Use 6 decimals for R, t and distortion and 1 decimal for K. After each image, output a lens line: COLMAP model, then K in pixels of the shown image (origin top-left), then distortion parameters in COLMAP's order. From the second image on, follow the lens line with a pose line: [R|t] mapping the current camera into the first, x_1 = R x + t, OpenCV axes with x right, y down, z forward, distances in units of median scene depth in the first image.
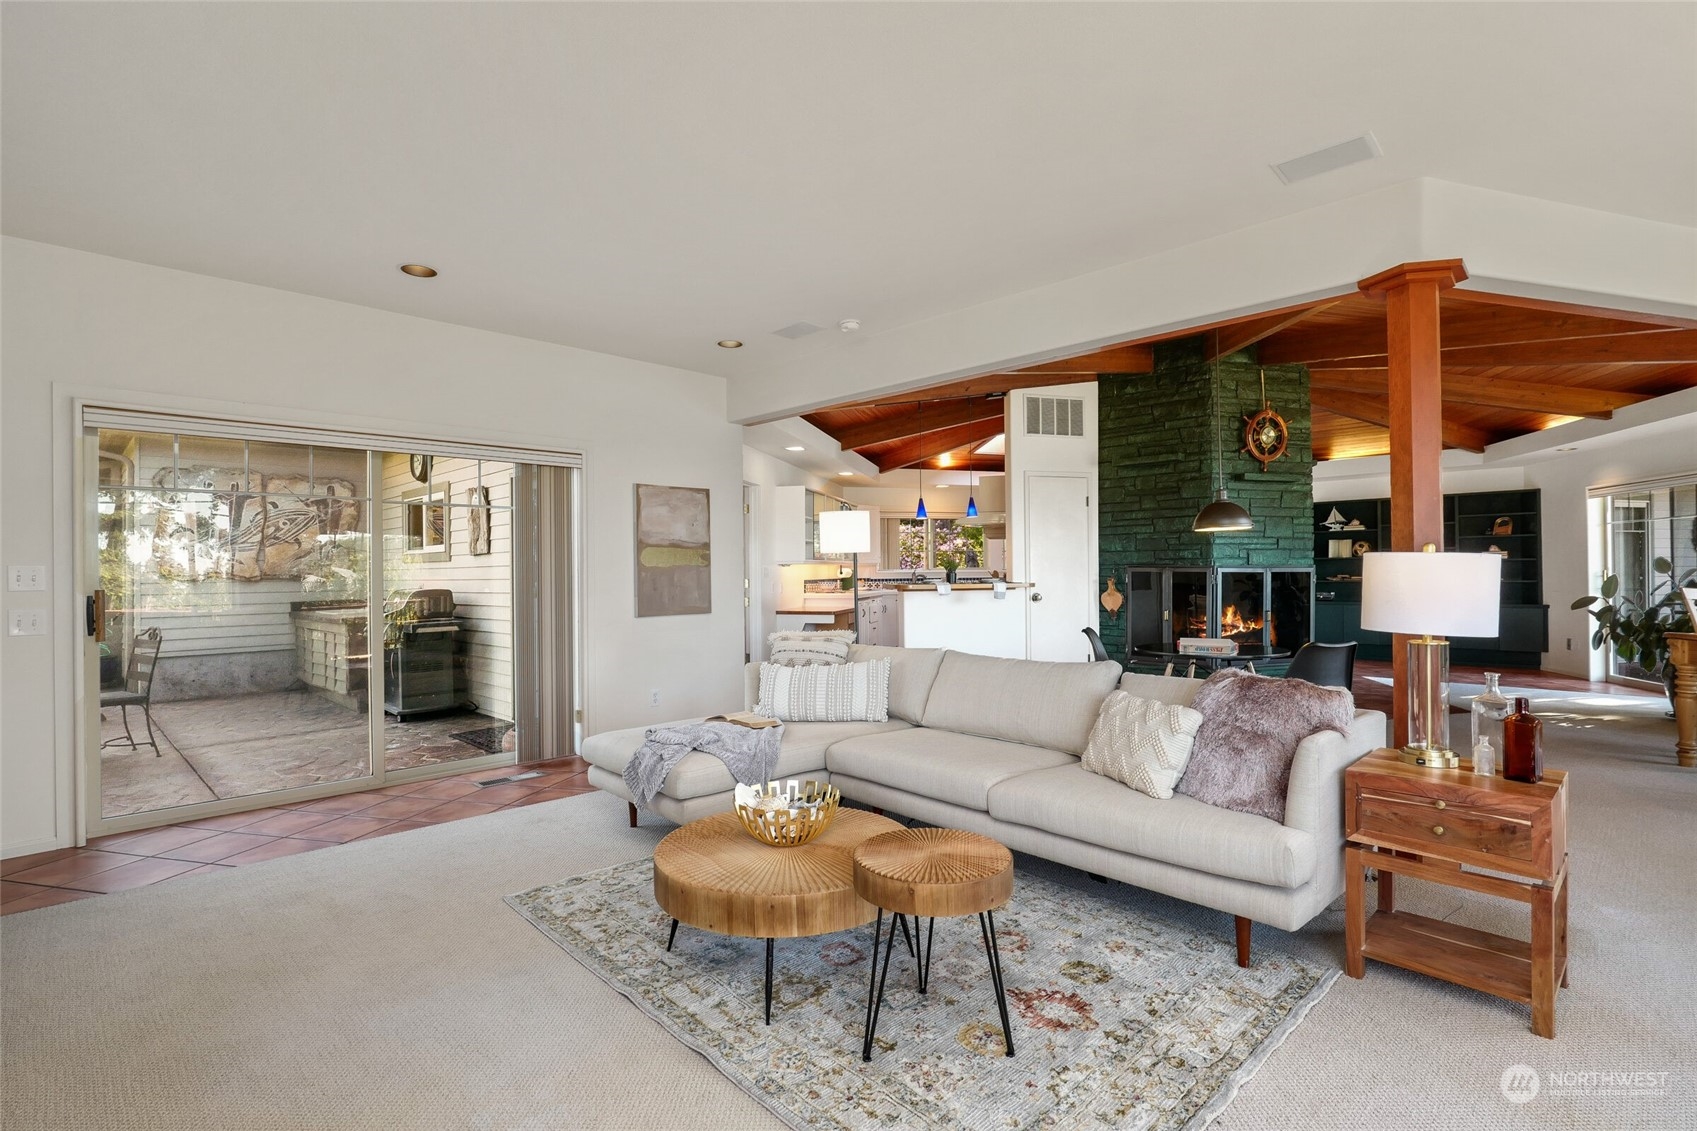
lens RADIAL K [[794.1, 0, 855.6], [0, 794.1, 563.8], [0, 0, 1]] dist [-0.020053, 0.002869]
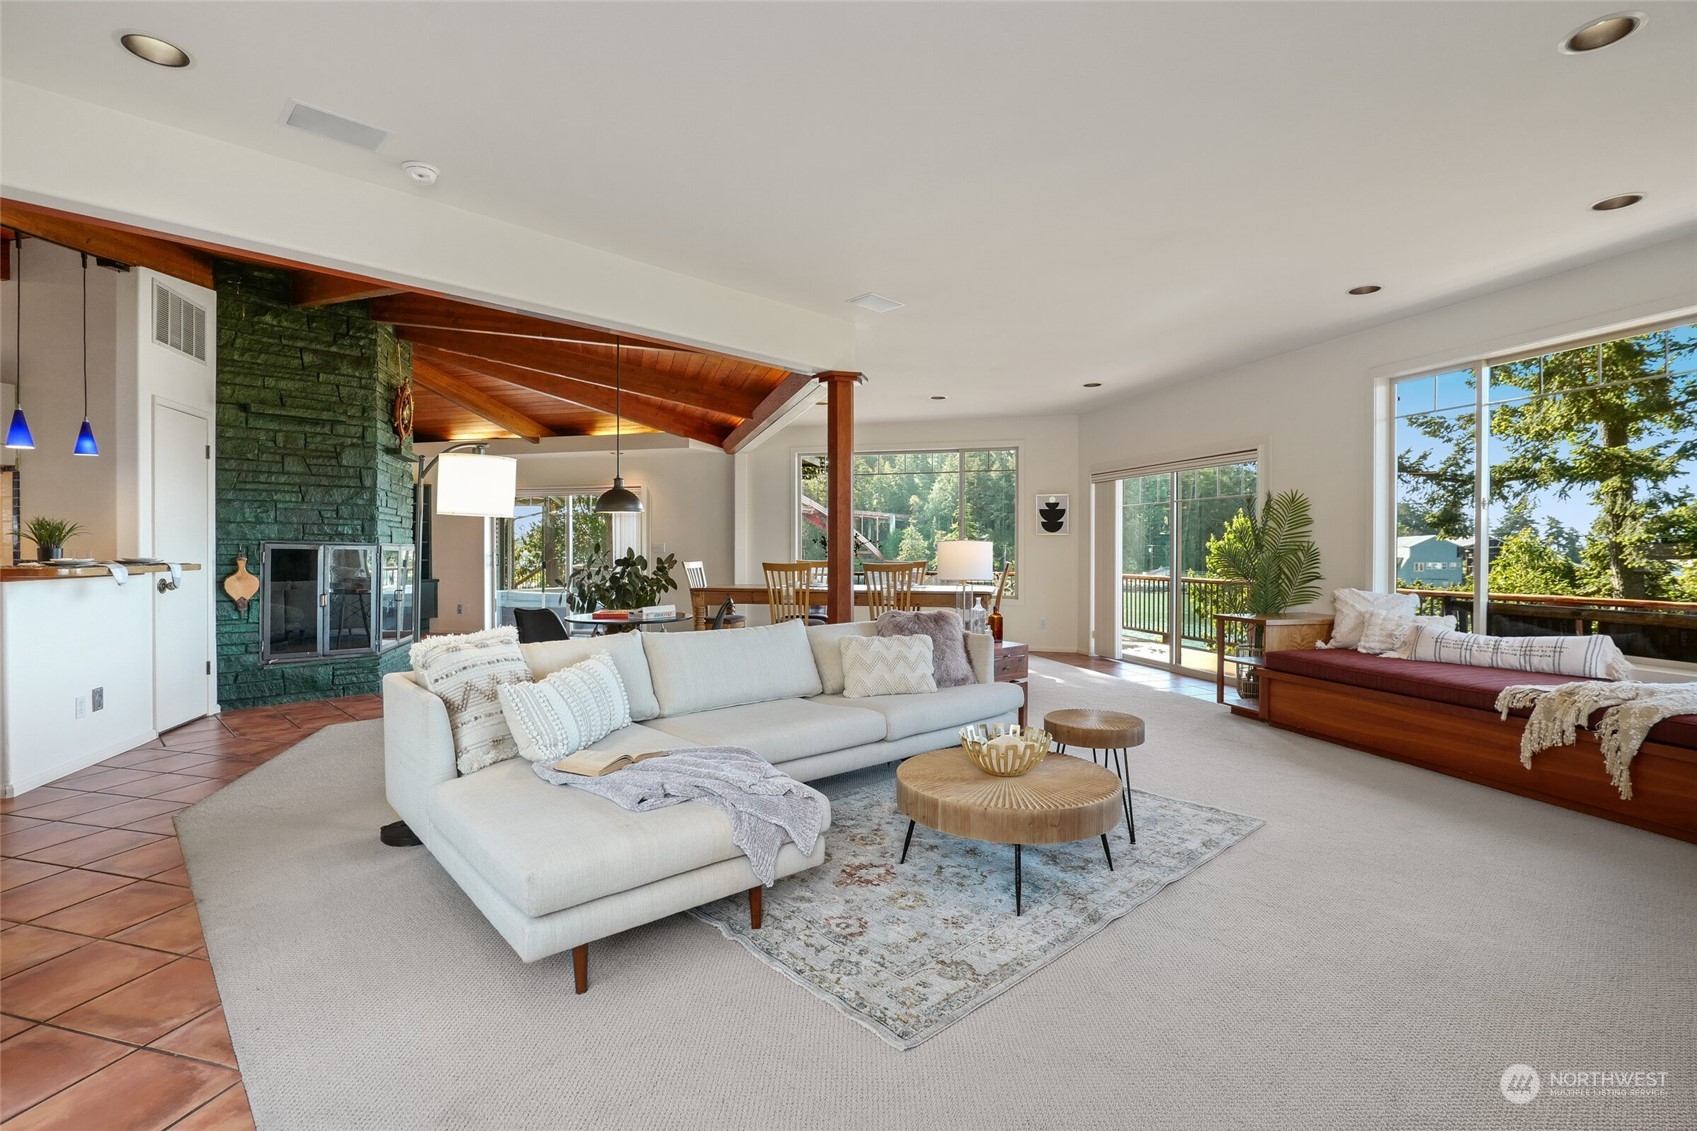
lens RADIAL K [[794.1, 0, 843.8], [0, 794.1, 556.6], [0, 0, 1]] dist [-0.020053, 0.002869]
pose [[0.007506, 0.000601, 0.999972, -0.437578], [-0.015358, 0.999882, -0.000486, 0.009326], [-0.999854, -0.015354, 0.007514, 0.419079]]
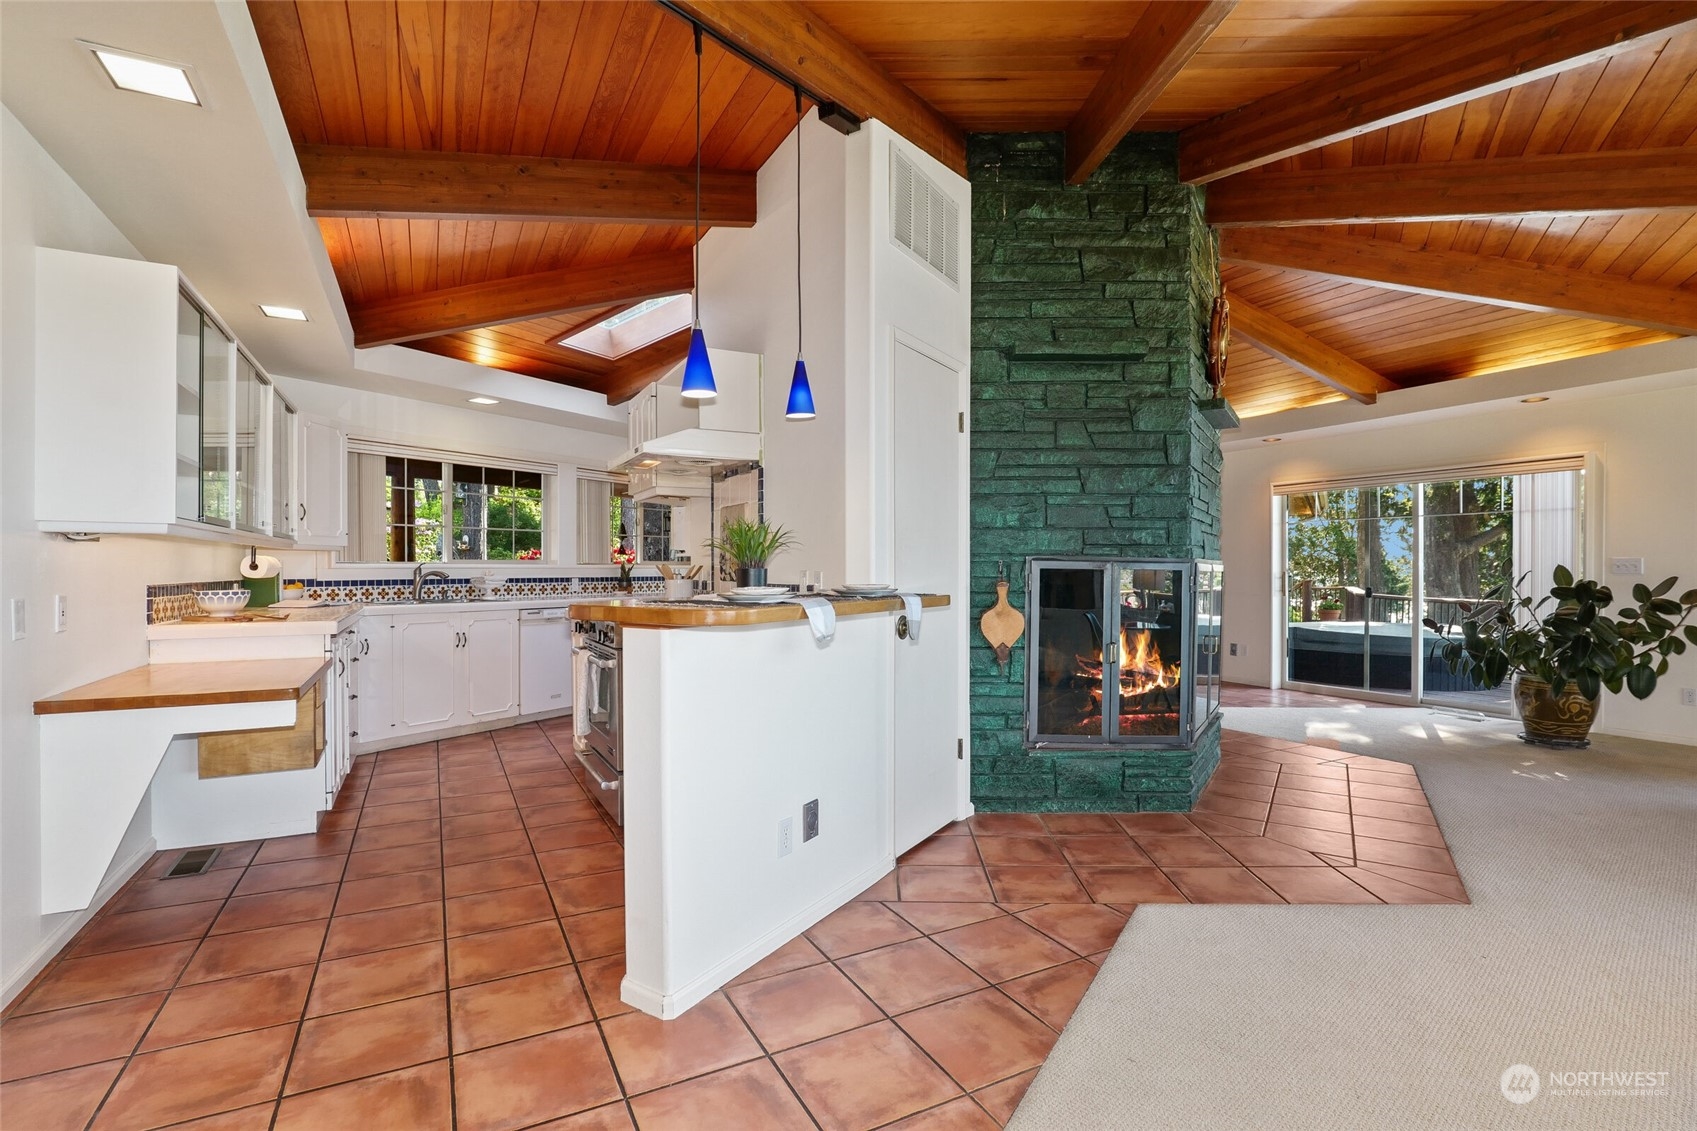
lens RADIAL K [[794.1, 0, 845.5], [0, 794.1, 572.4], [0, 0, 1]] dist [-0.020053, 0.002869]
pose [[0.740894, 0.006923, 0.671587, -0.084694], [-0.015685, 0.999852, 0.006997, 0.010792], [-0.671439, -0.015718, 0.740893, 0.708456]]
